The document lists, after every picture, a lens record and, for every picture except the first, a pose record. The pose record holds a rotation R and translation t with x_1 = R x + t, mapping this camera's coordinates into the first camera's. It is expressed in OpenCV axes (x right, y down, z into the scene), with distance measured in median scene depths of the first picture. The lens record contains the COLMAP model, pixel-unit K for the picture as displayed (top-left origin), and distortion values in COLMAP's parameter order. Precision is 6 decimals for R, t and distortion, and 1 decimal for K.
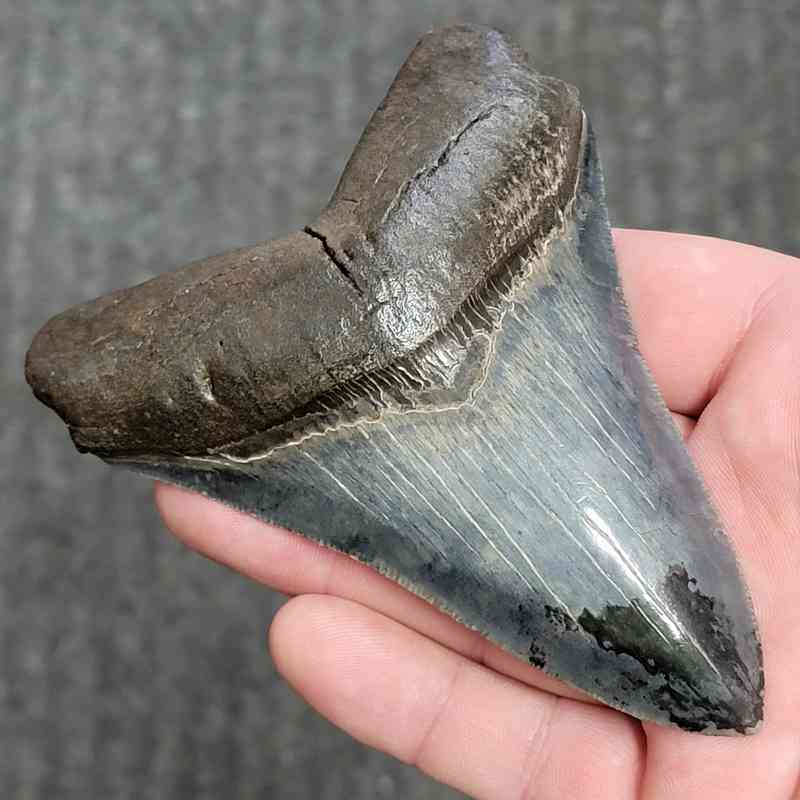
lens RADIAL K [[1950.8, 0, 400.0], [0, 1950.8, 400.0], [0, 0, 1]] dist [0.019470, -1.115600]
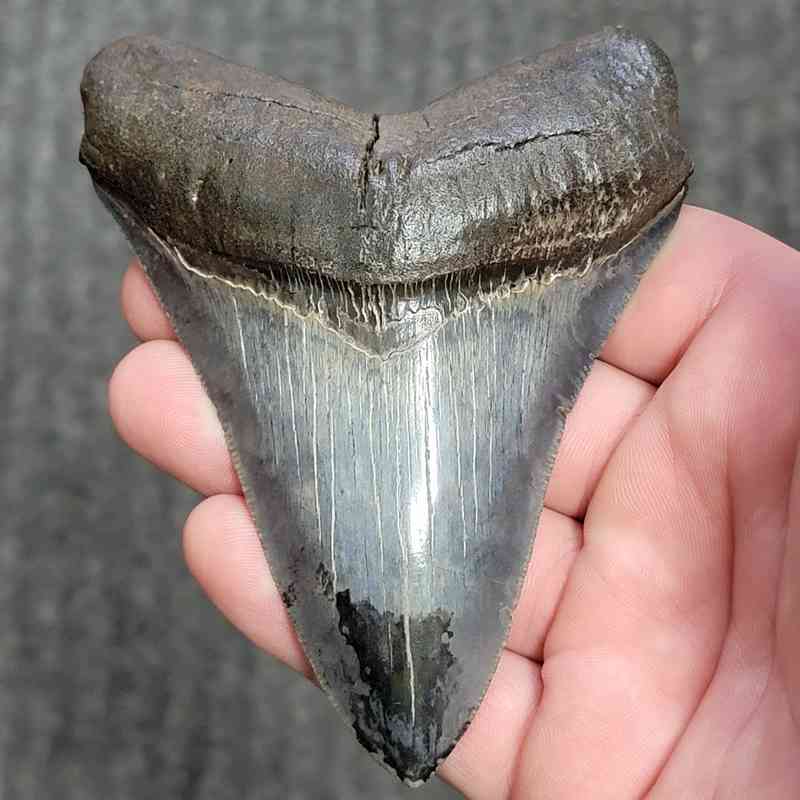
lens RADIAL K [[1950.8, 0, 400.0], [0, 1950.8, 400.0], [0, 0, 1]] dist [0.019470, -1.115600]
pose [[0.790289, 0.609783, -0.060062, 0.114002], [-0.597738, 0.788789, 0.143251, -0.129398], [0.134729, -0.077309, 0.987862, 0.006047]]
